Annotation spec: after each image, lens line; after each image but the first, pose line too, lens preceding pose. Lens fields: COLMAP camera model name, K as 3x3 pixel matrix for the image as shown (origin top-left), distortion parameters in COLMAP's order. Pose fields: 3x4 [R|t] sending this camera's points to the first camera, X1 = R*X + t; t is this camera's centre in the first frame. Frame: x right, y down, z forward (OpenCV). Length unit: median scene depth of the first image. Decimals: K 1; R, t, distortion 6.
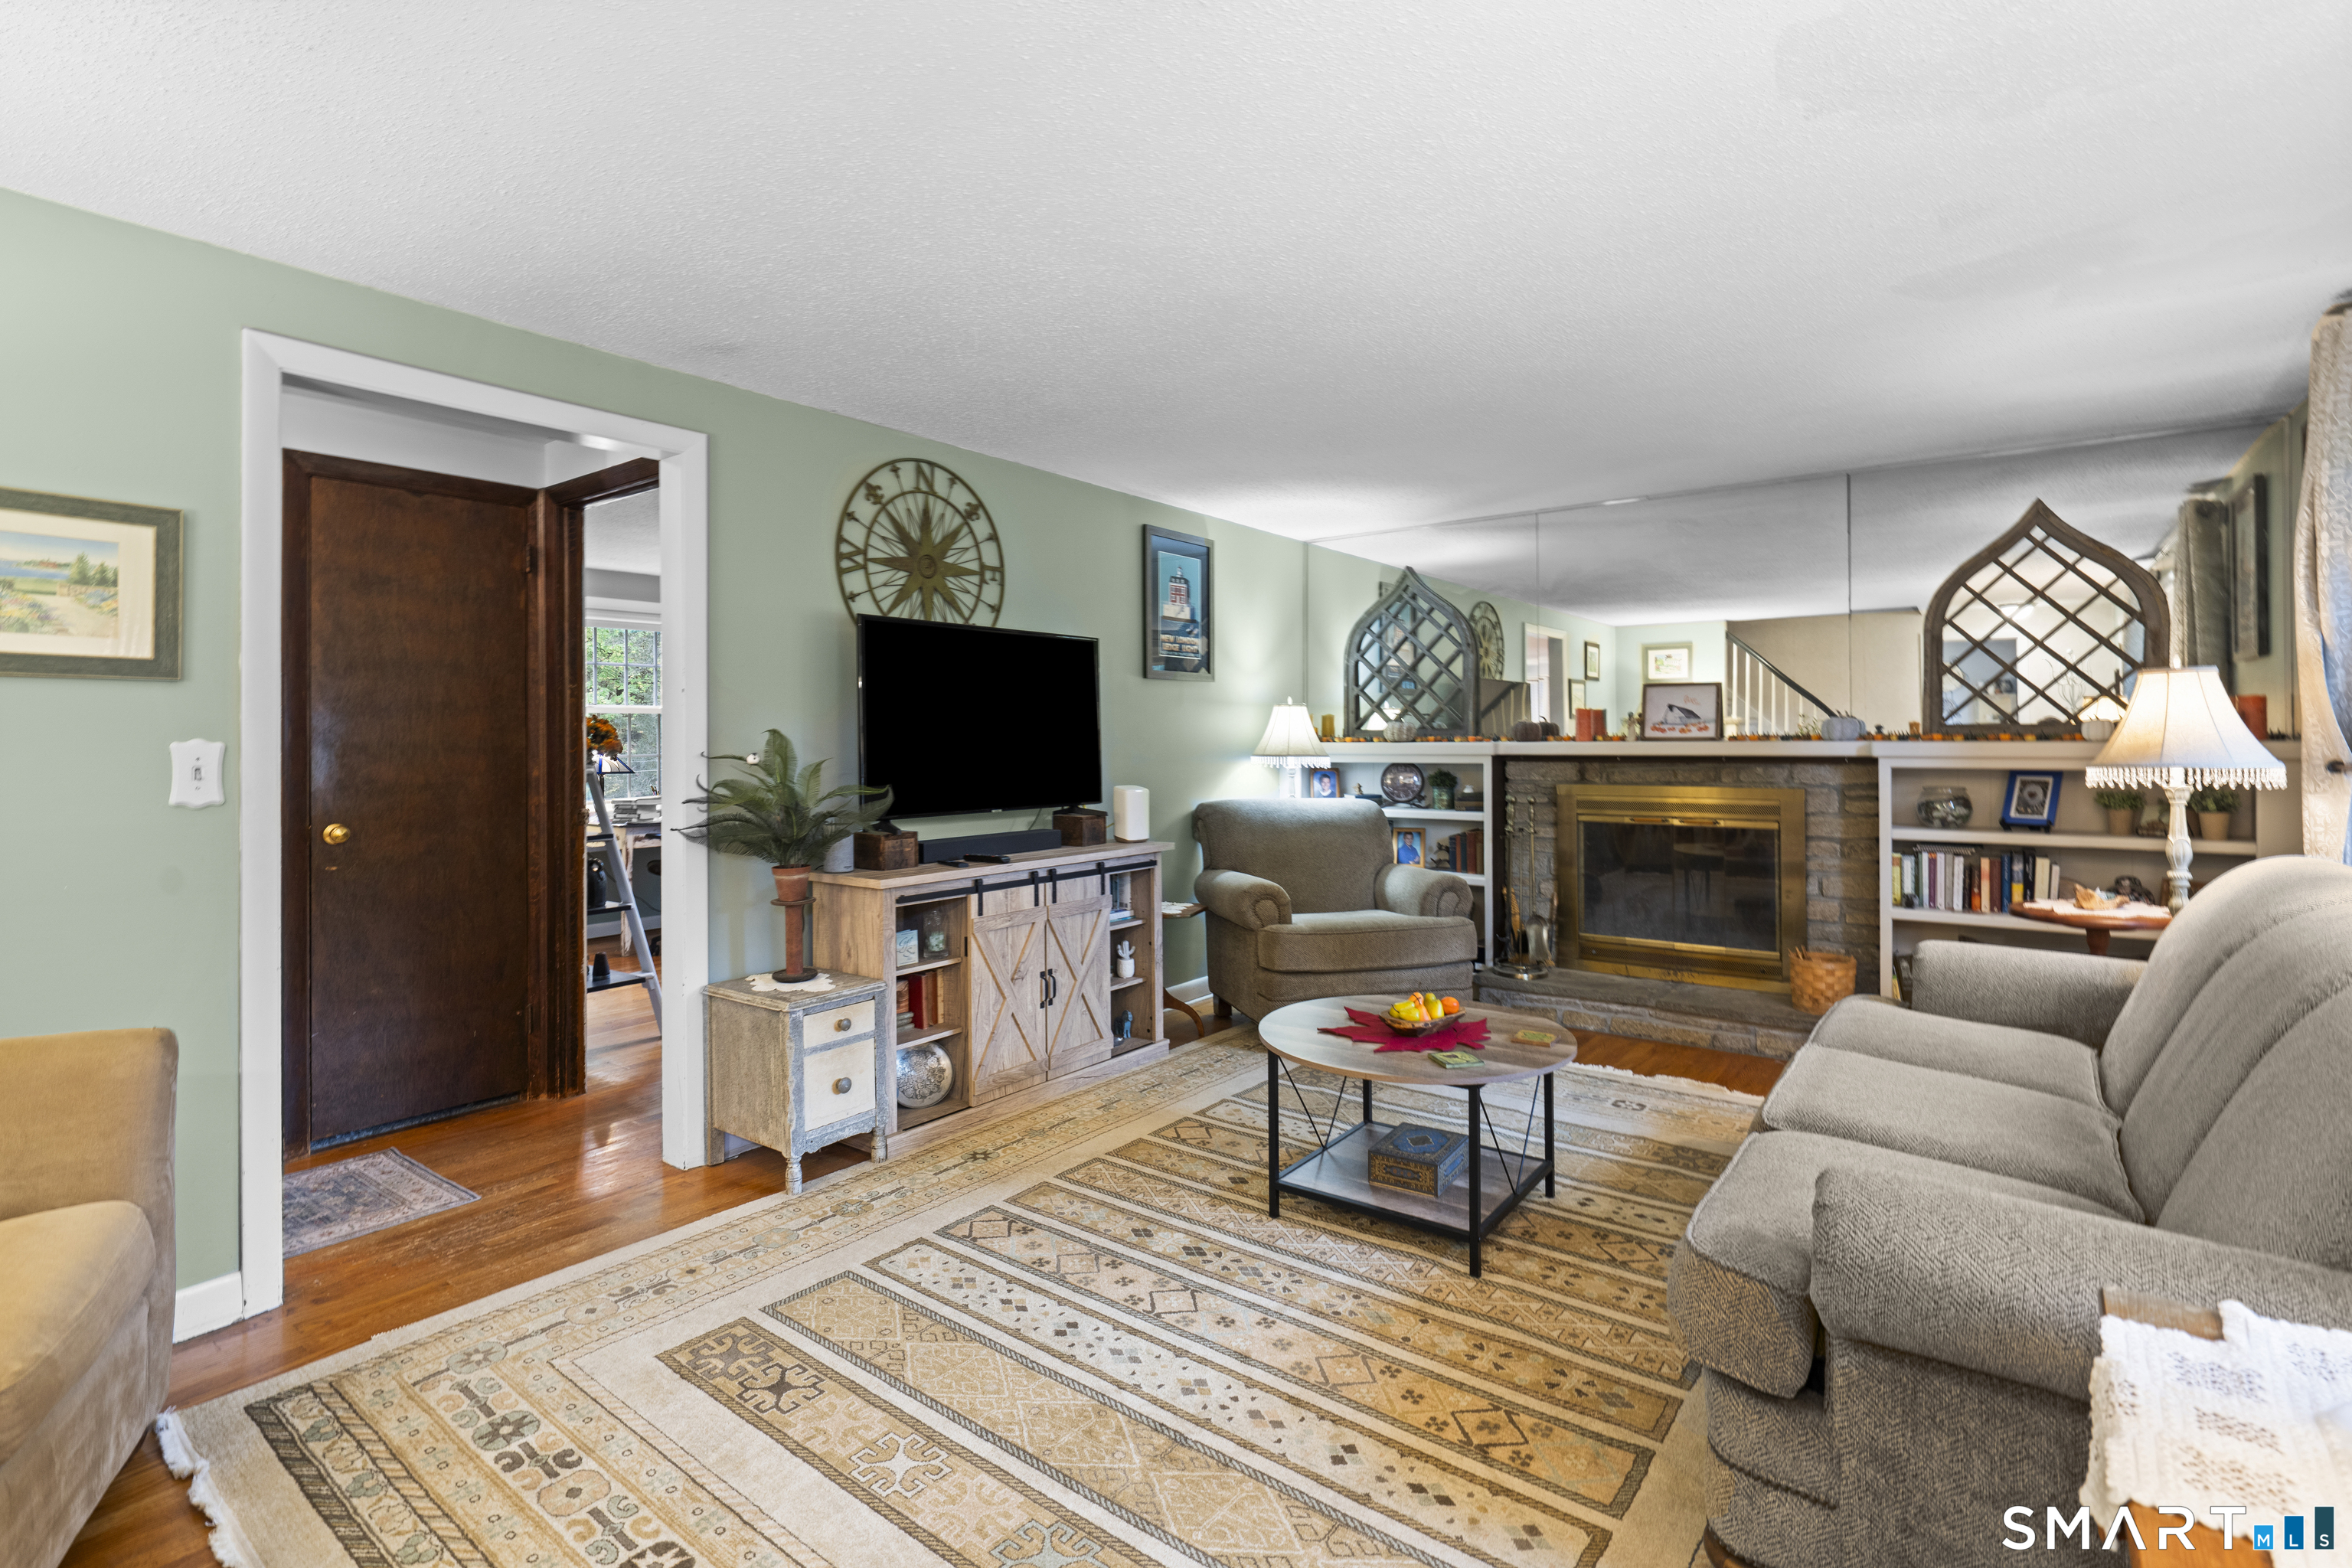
lens RADIAL K [[1092.6, 0, 1172.6], [0, 1092.6, 761.6], [0, 0, 1]] dist [0.002502, -0.001259]
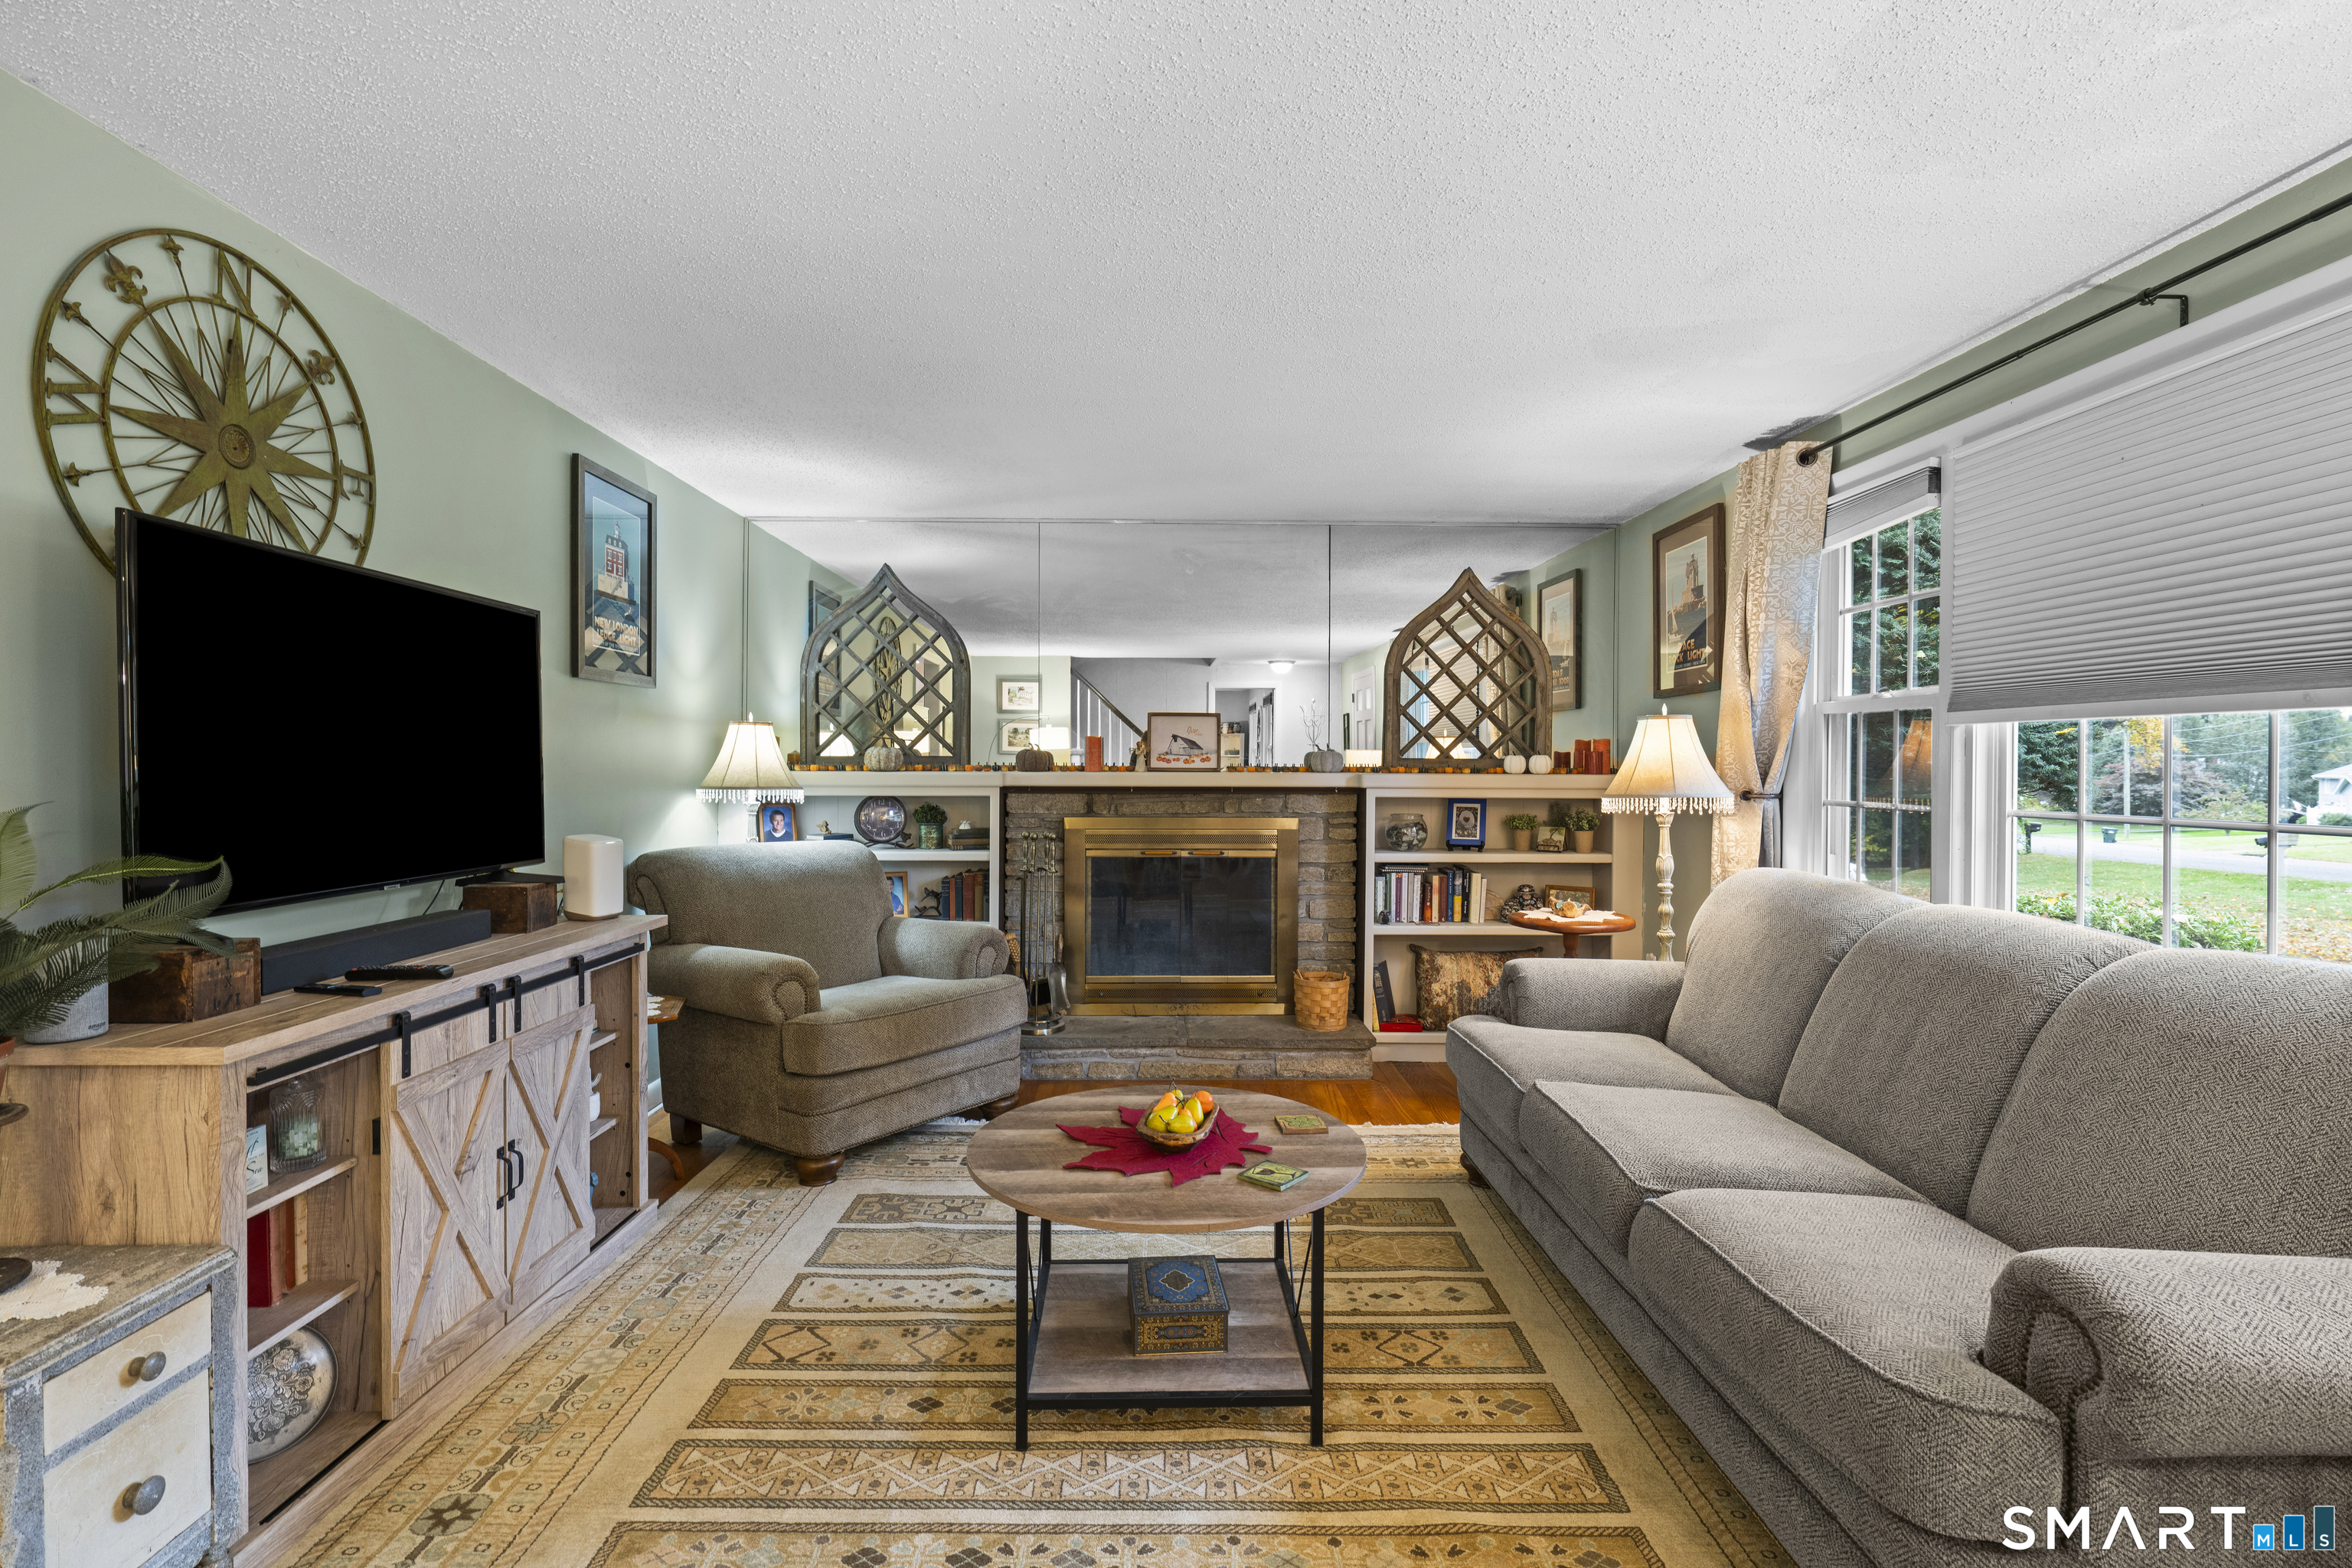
lens RADIAL K [[1092.6, 0, 1174.4], [0, 1092.6, 788.1], [0, 0, 1]] dist [0.002502, -0.001259]
pose [[0.789013, -0.004593, 0.614359, -0.188729], [0.005279, 0.999986, 0.000696, -0.005994], [-0.614353, 0.002693, 0.789027, 0.278789]]
